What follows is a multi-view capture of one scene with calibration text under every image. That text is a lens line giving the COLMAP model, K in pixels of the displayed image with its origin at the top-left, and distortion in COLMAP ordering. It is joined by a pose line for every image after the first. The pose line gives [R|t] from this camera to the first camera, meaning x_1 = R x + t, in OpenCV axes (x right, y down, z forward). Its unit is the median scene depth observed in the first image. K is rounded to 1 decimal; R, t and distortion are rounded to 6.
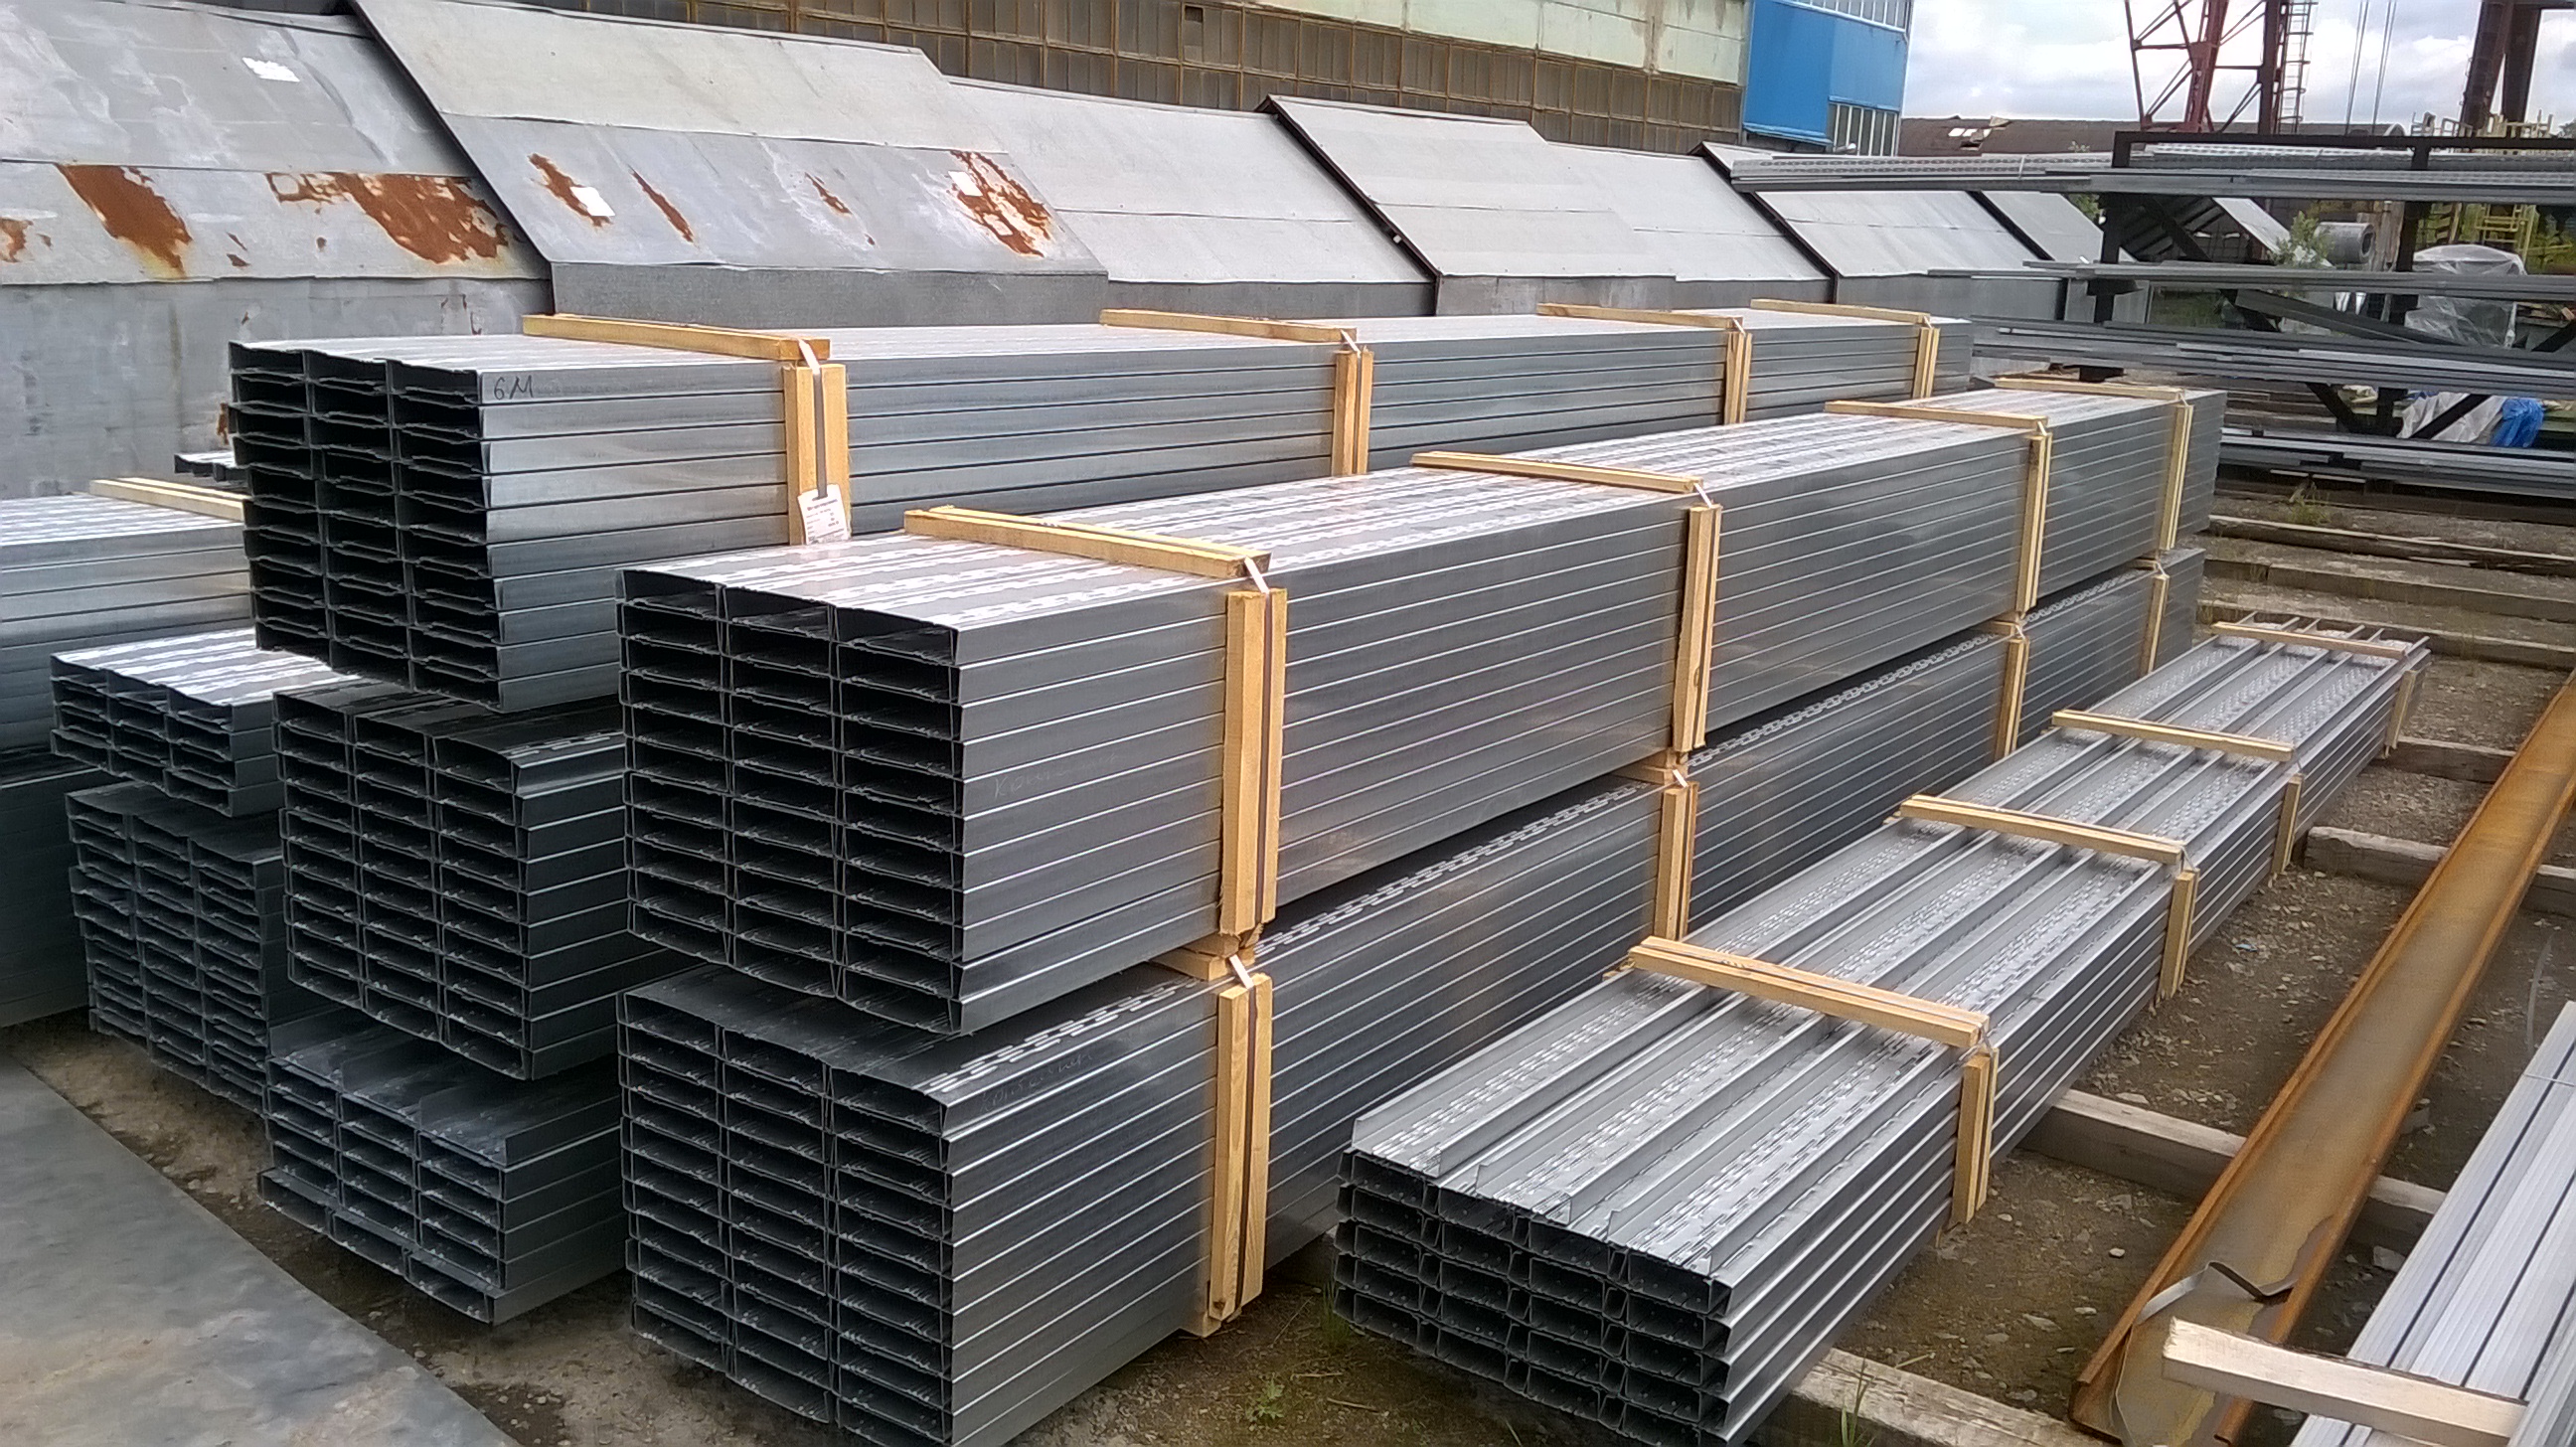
lens RADIAL K [[2139.7, 0, 1290.5], [0, 2139.7, 725.6], [0, 0, 1]] dist [0.029548, -0.059440]
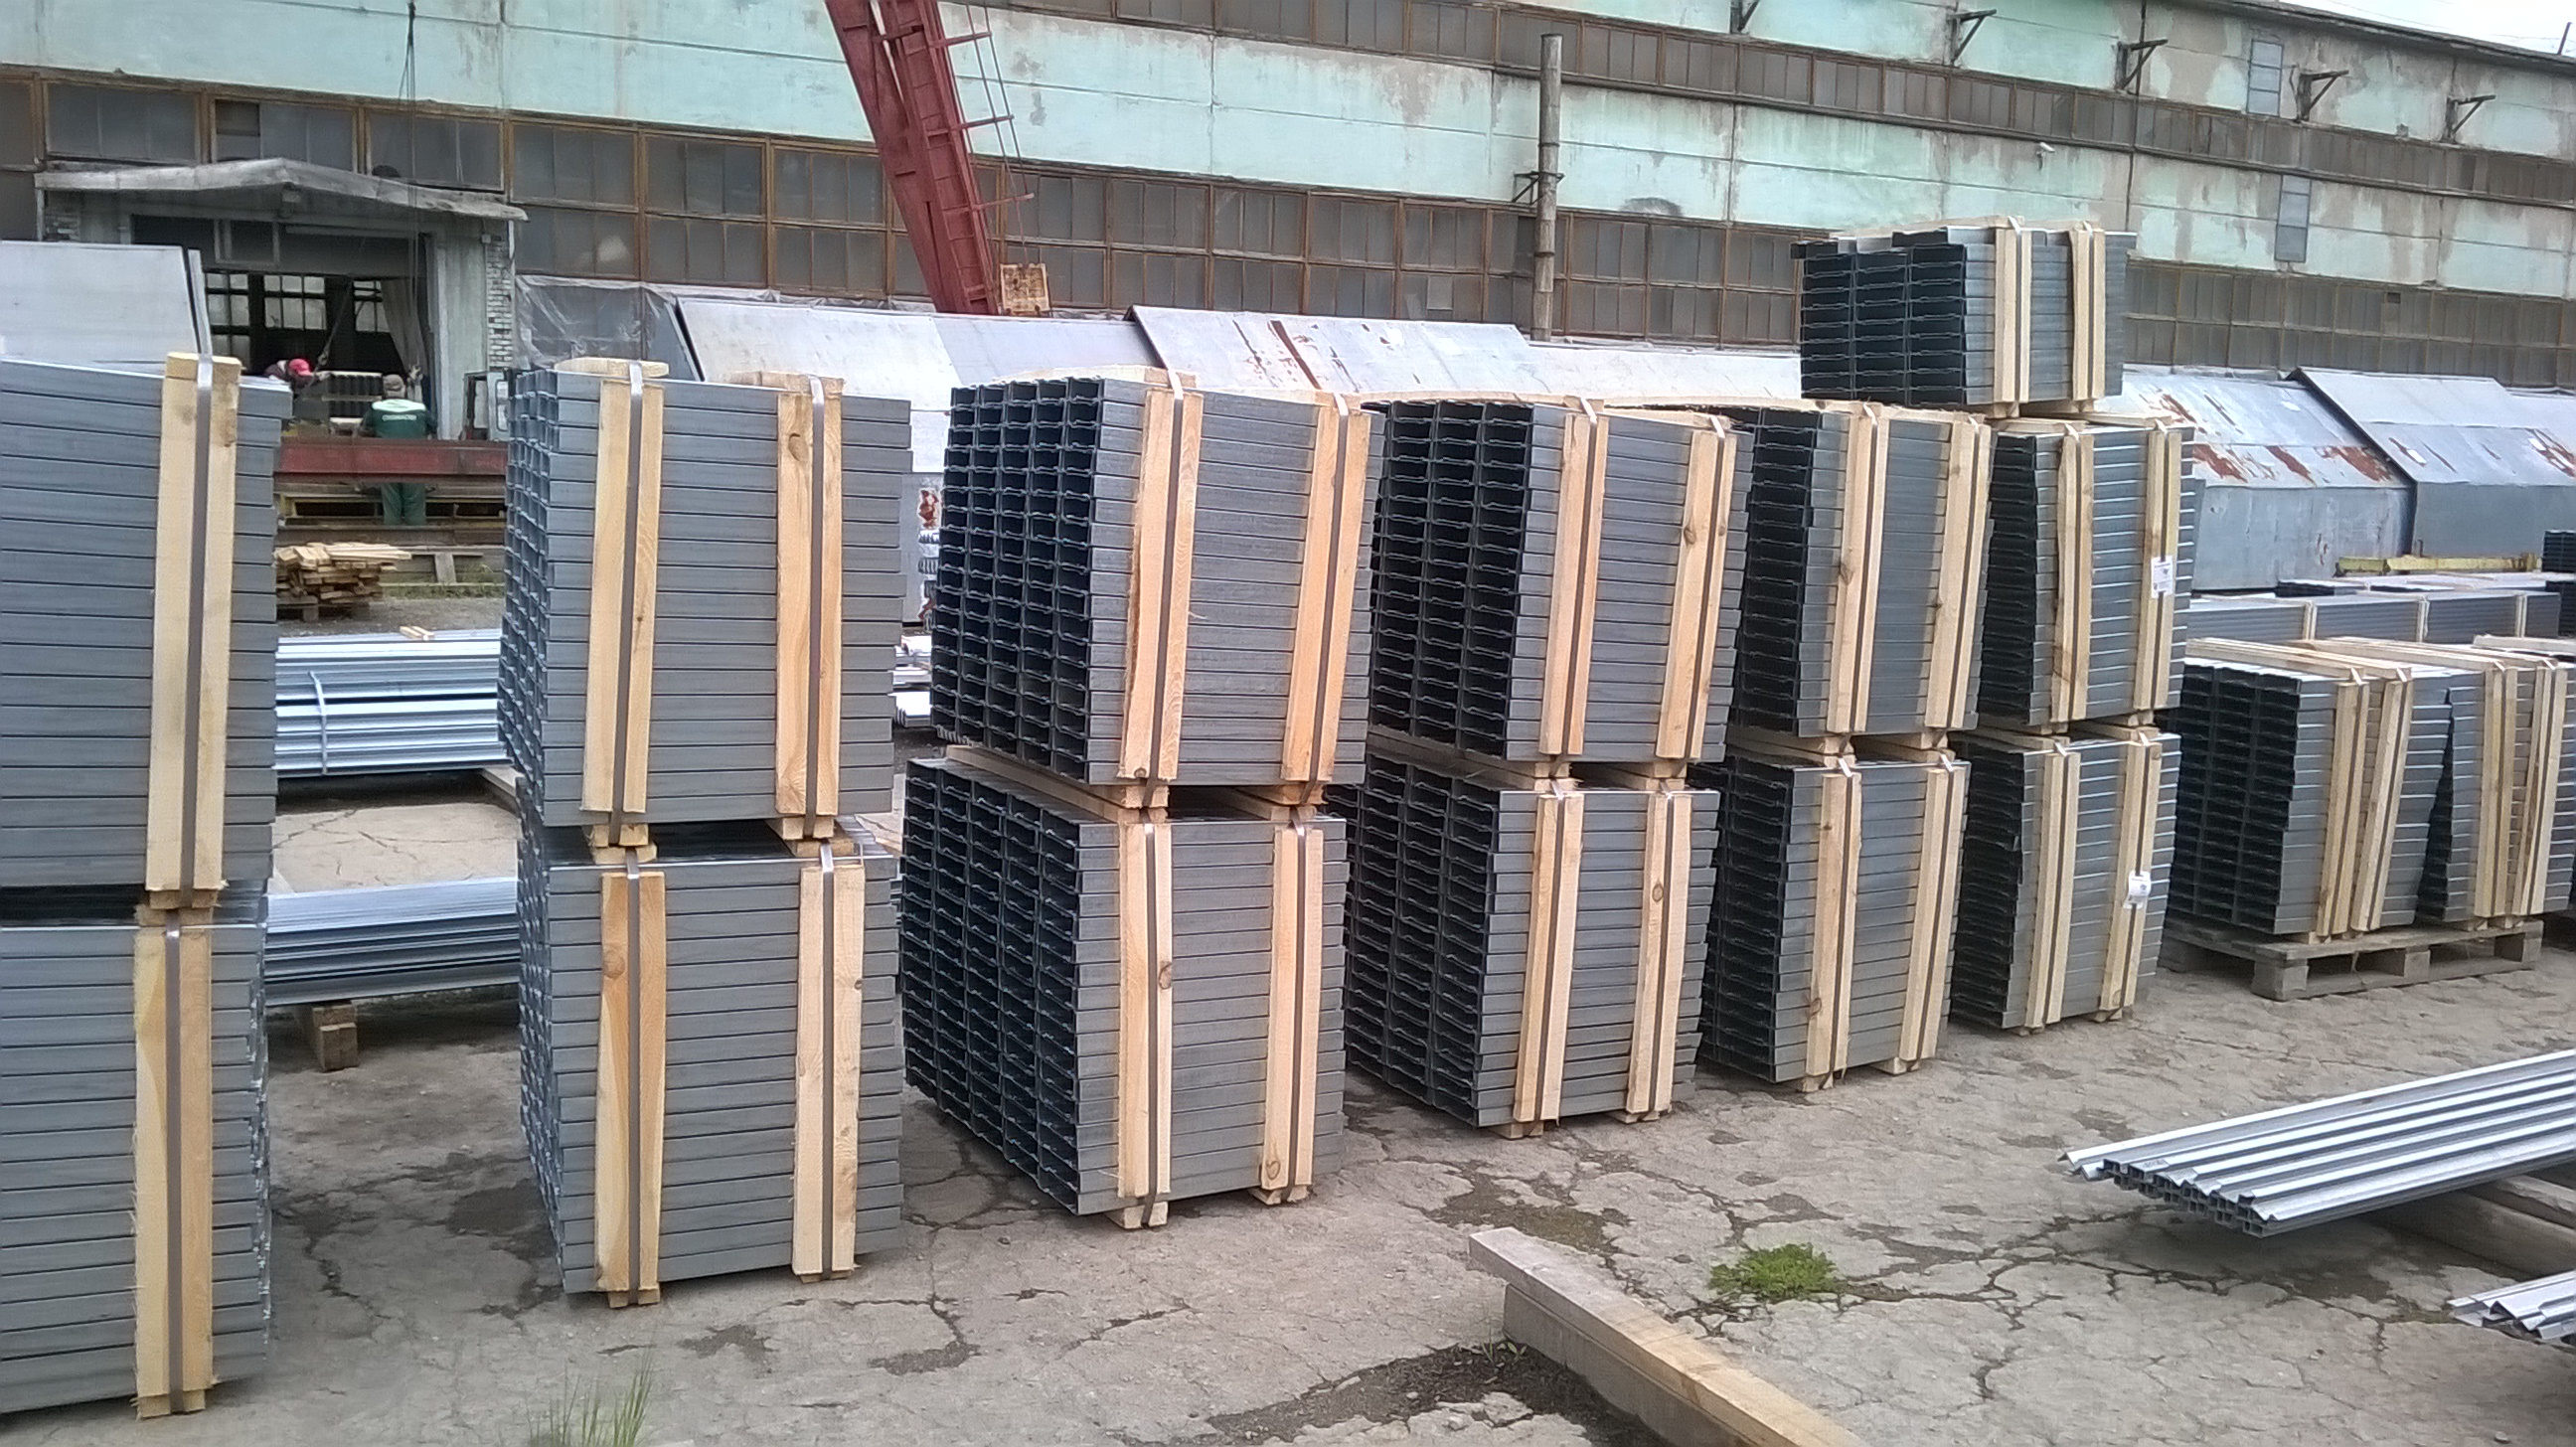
lens RADIAL K [[2139.7, 0, 1287.9], [0, 2139.7, 722.4], [0, 0, 1]] dist [0.029548, -0.059440]
pose [[0.917298, 0.040253, -0.396162, -0.554937], [-0.082053, 0.992634, -0.089133, 0.385465], [0.389656, 0.114267, 0.913844, -1.726759]]
